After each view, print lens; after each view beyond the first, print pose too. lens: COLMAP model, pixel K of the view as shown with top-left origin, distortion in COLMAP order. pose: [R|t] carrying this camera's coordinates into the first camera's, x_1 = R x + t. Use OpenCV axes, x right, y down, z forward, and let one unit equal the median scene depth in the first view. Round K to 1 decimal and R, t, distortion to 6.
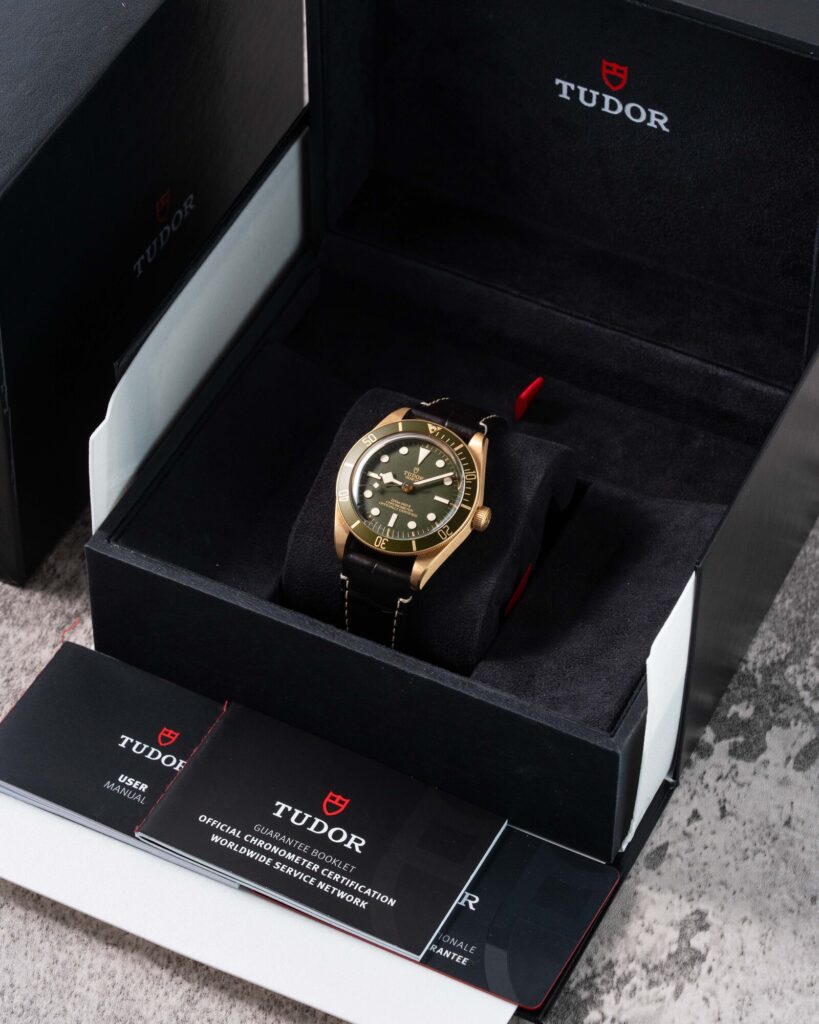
lens RADIAL K [[5282.0, 0, 409.5], [0, 5282.0, 512.0], [0, 0, 1]] dist [0.290253, -9.971526]
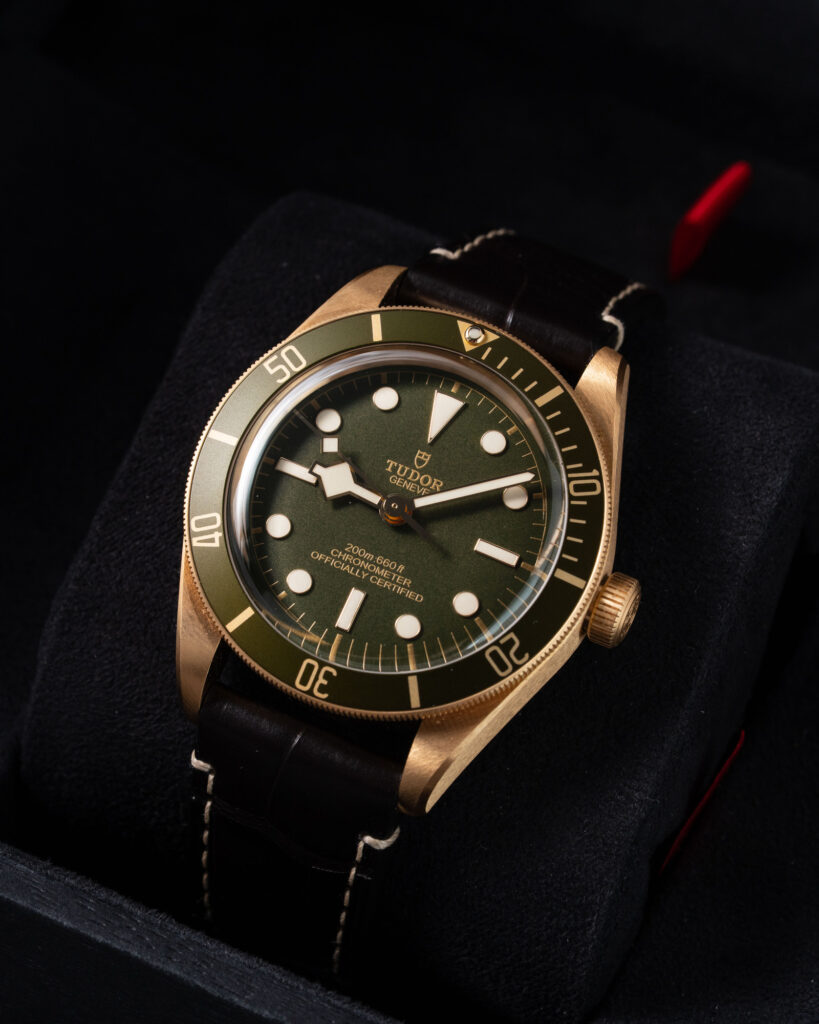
lens RADIAL K [[5282.0, 0, 409.5], [0, 5282.0, 512.0], [0, 0, 1]] dist [0.290253, -9.971526]
pose [[0.998846, 0.021576, 0.042904, -0.014012], [-0.025184, 0.996026, 0.085425, -0.033553], [-0.040890, -0.086407, 0.995420, 0.662613]]
